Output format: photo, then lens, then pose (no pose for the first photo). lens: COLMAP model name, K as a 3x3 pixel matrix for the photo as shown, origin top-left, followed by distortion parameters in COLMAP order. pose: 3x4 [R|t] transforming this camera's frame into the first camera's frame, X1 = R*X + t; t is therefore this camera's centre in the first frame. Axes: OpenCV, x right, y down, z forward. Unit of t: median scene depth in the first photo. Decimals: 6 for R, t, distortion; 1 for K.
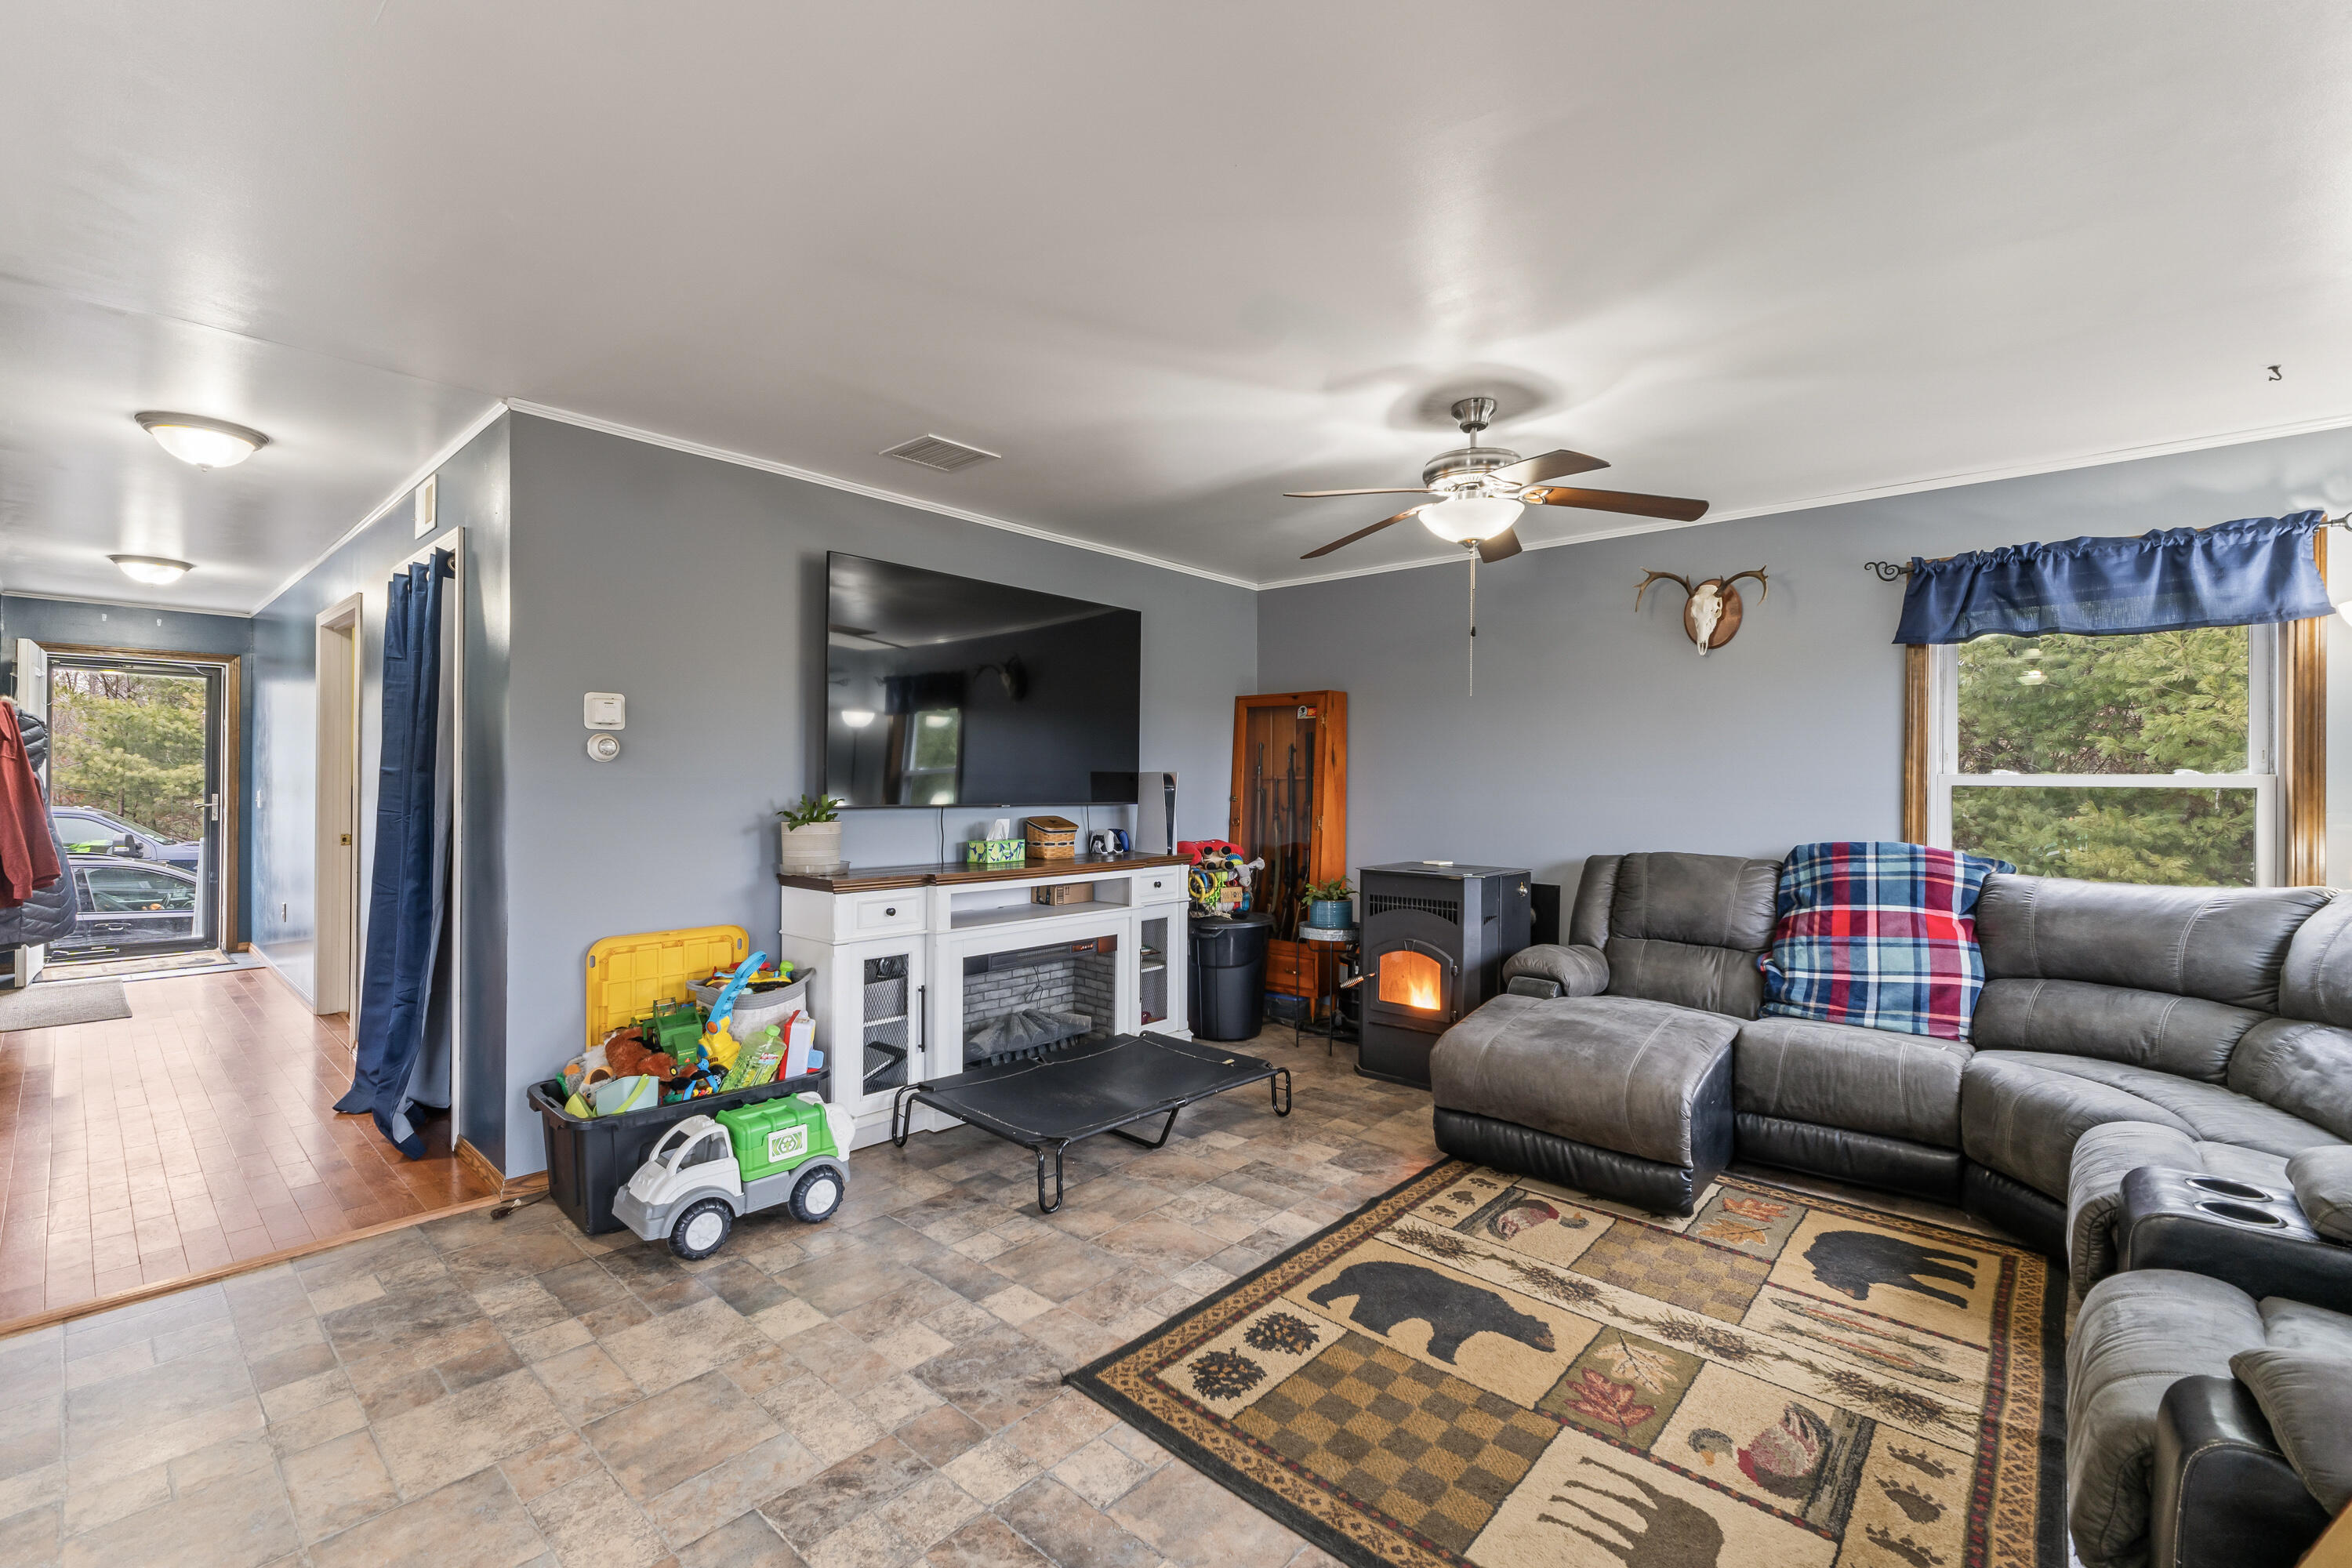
lens RADIAL K [[988.2, 0, 1159.7], [0, 988.2, 784.5], [0, 0, 1]] dist [-0.005080, -0.000782]
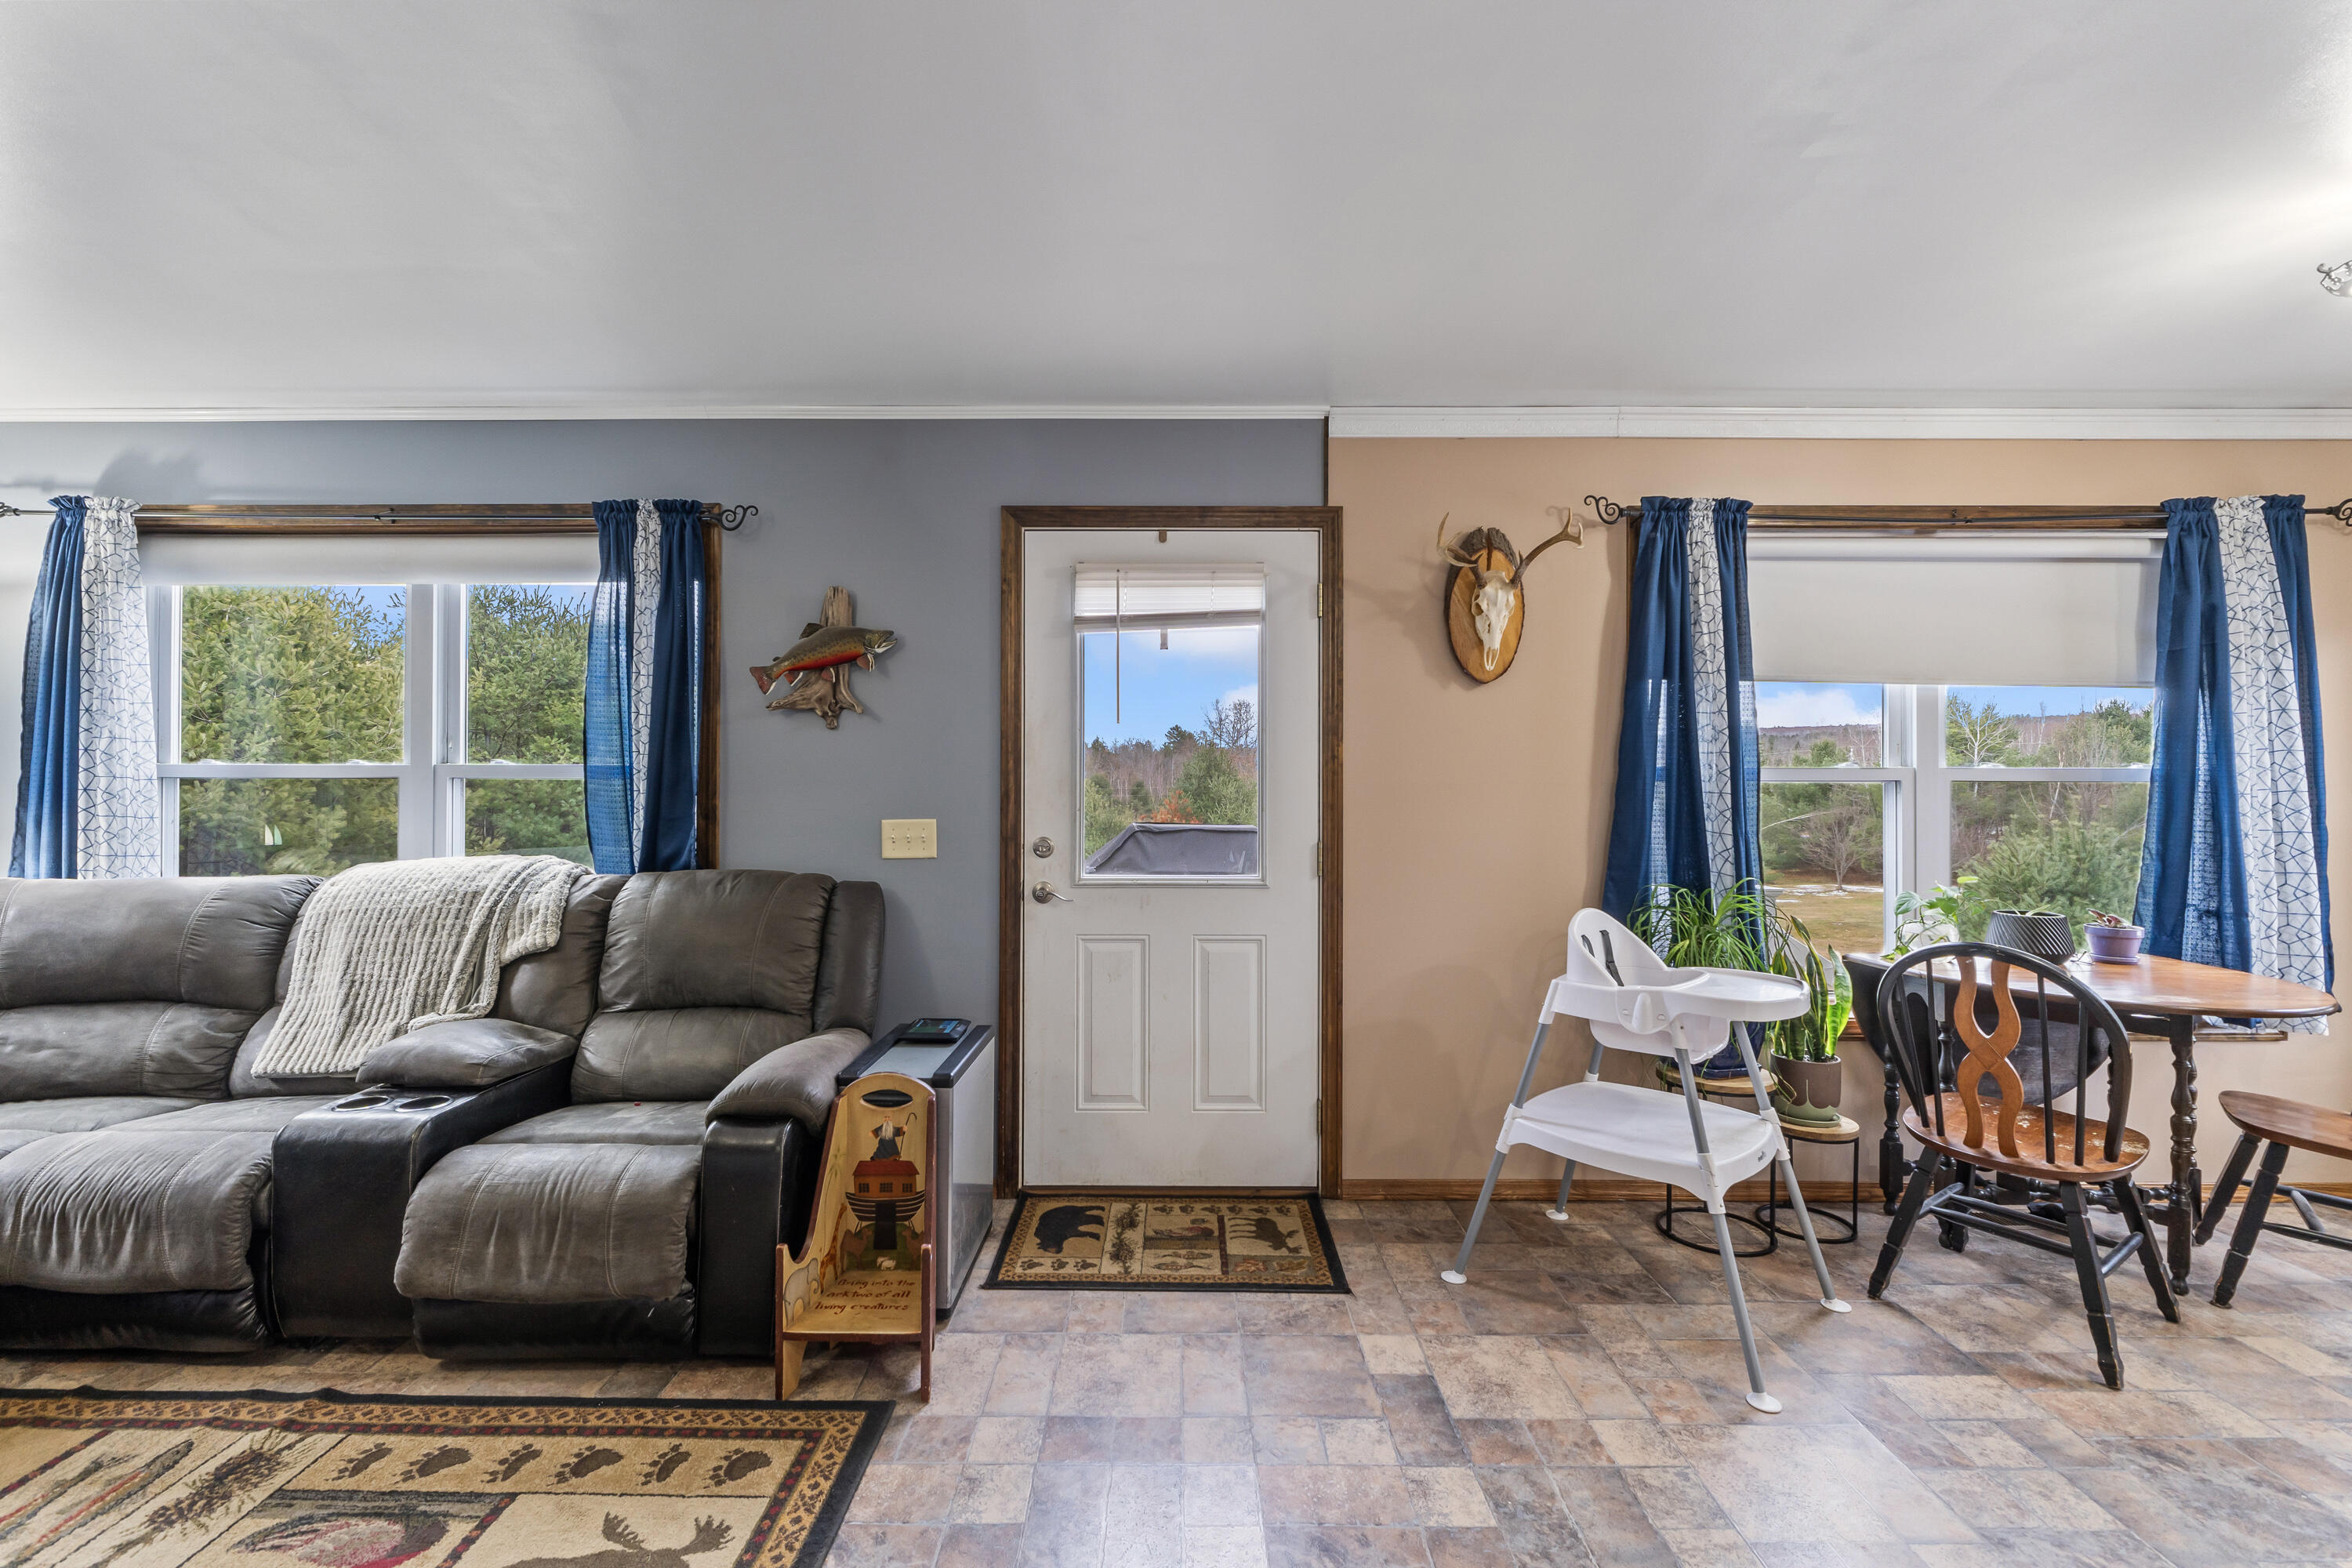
lens RADIAL K [[988.2, 0, 1172.3], [0, 988.2, 776.8], [0, 0, 1]] dist [-0.005080, -0.000782]
pose [[-0.668763, -0.006784, 0.743445, -0.372713], [-0.002683, 0.999974, 0.006711, -0.005388], [-0.743471, 0.002494, -0.668764, 0.786937]]
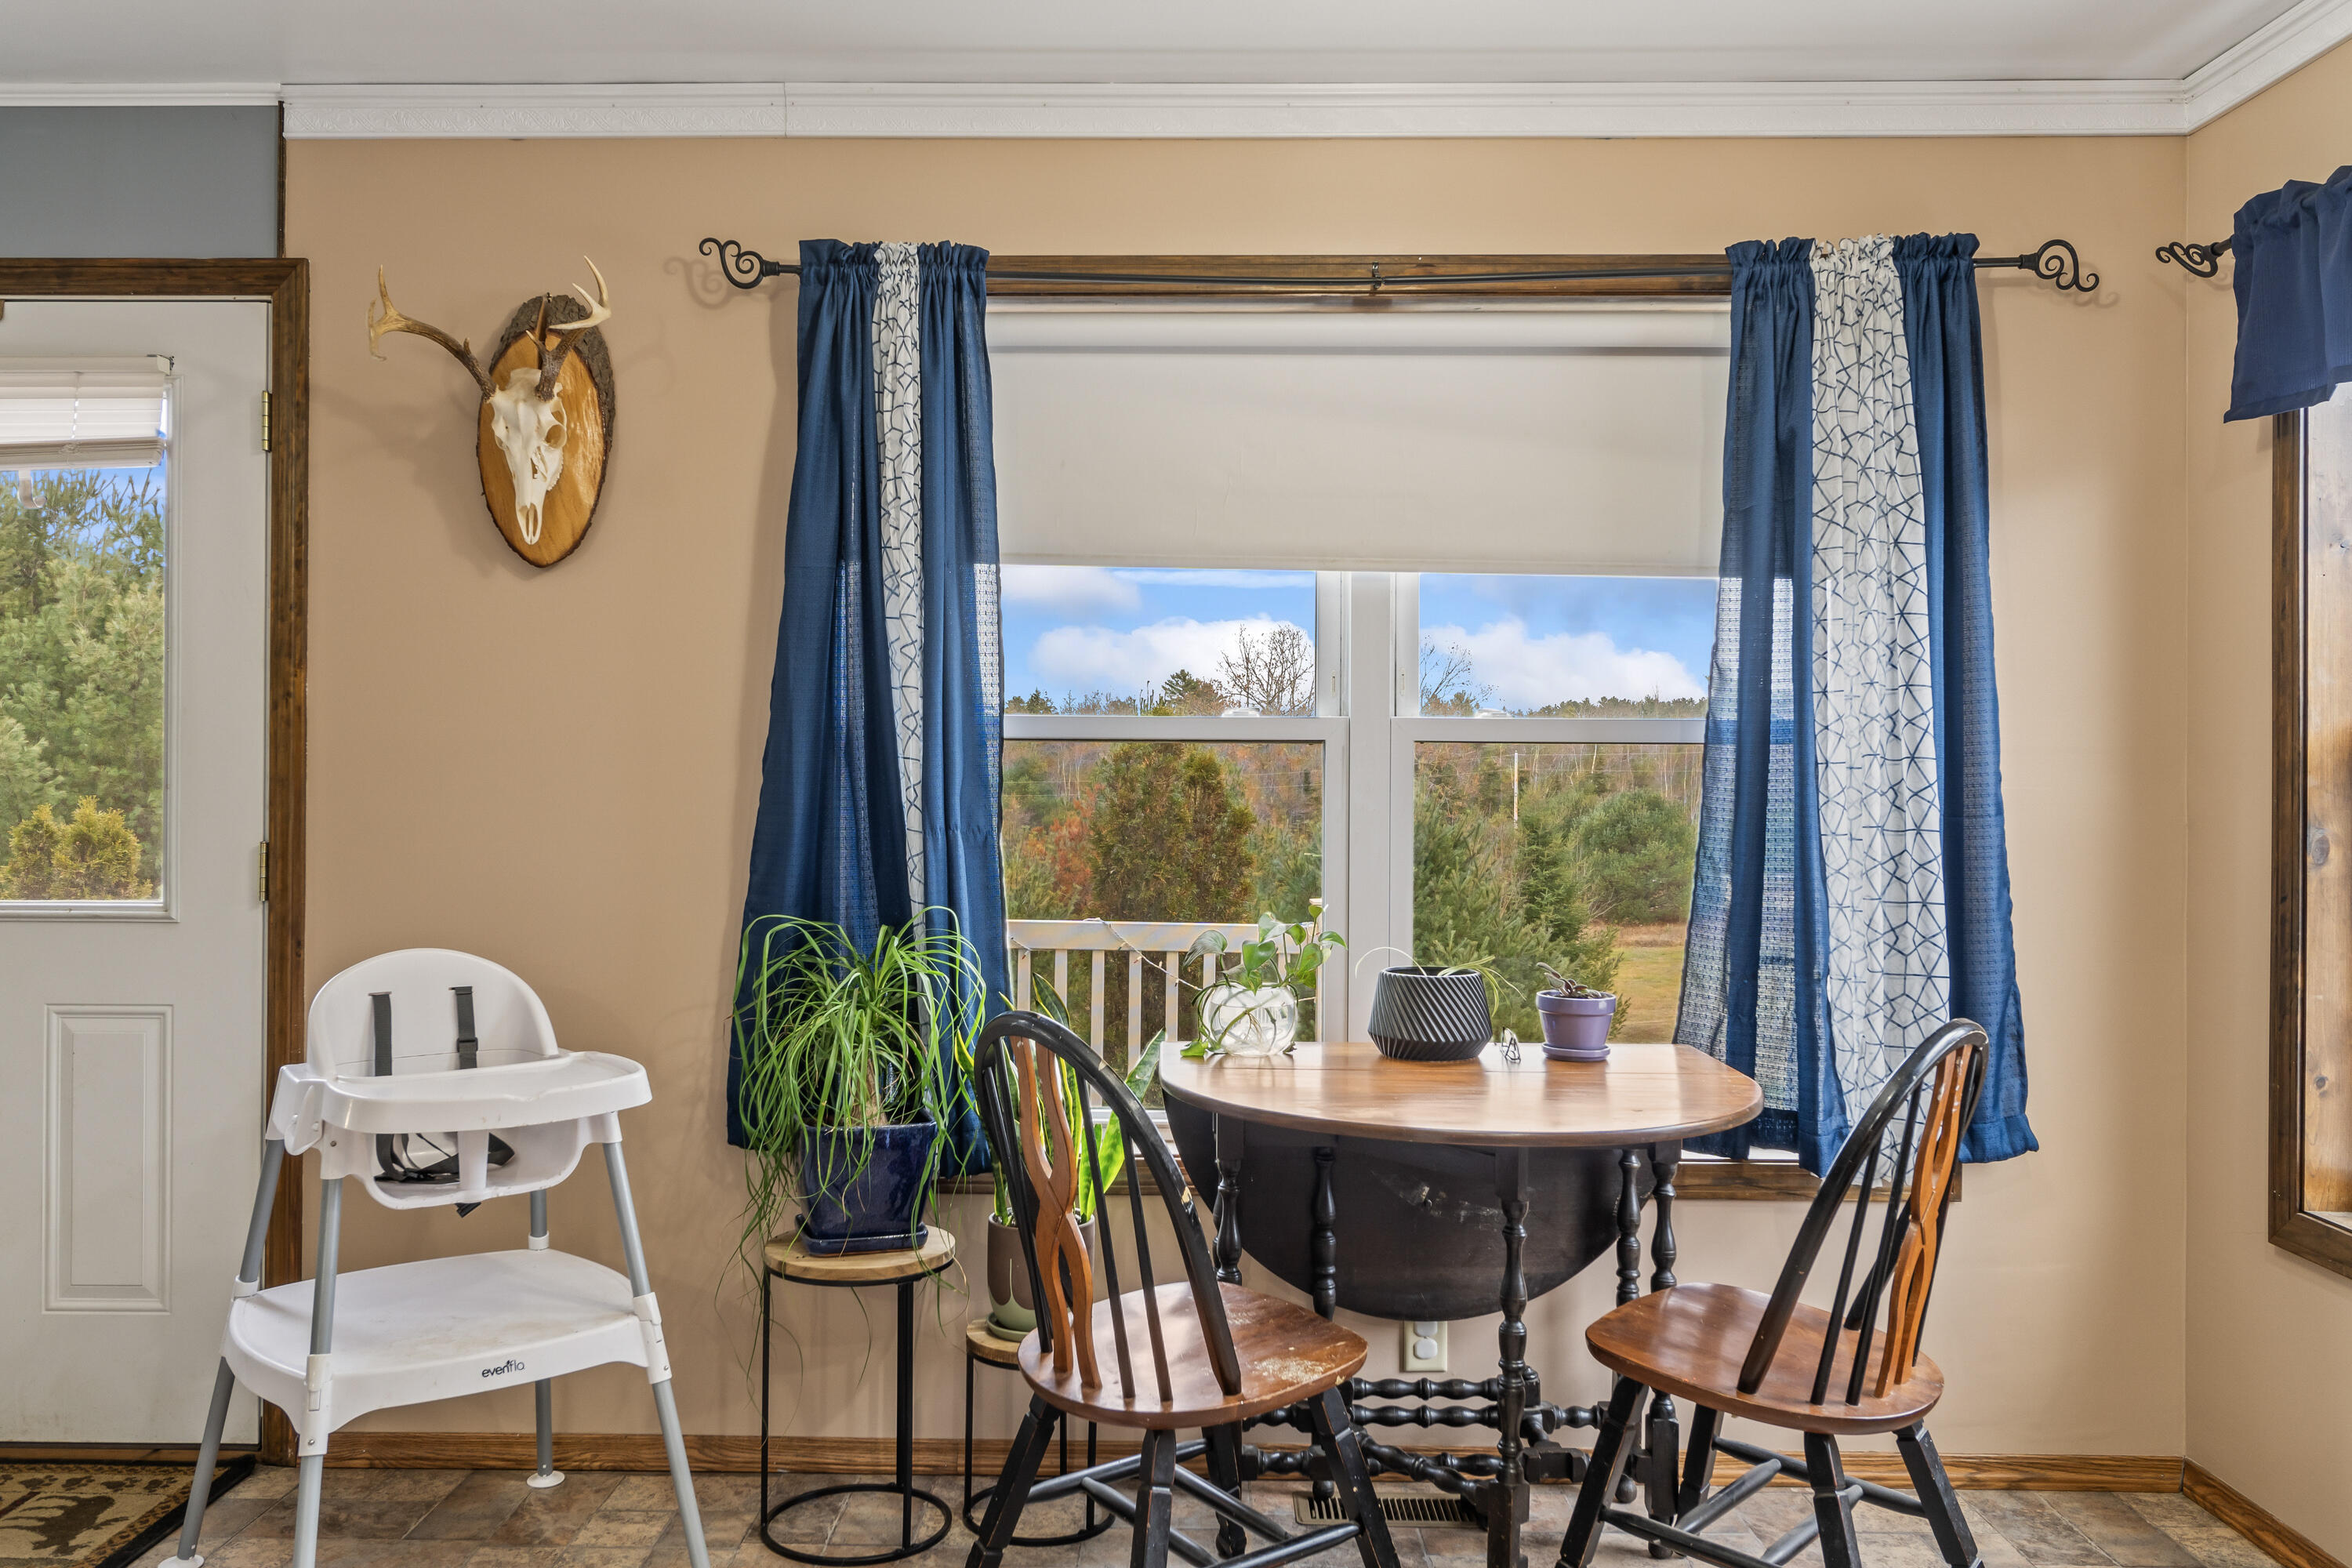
lens RADIAL K [[1727.5, 0, 1174.3], [0, 1727.5, 761.3], [0, 0, 1]] dist [-0.002907, 0.002573]
pose [[-0.662343, -0.009322, 0.749143, -0.920882], [-0.005408, 0.999956, 0.007661, 0.011529], [-0.749181, 0.001022, -0.662365, 0.174651]]
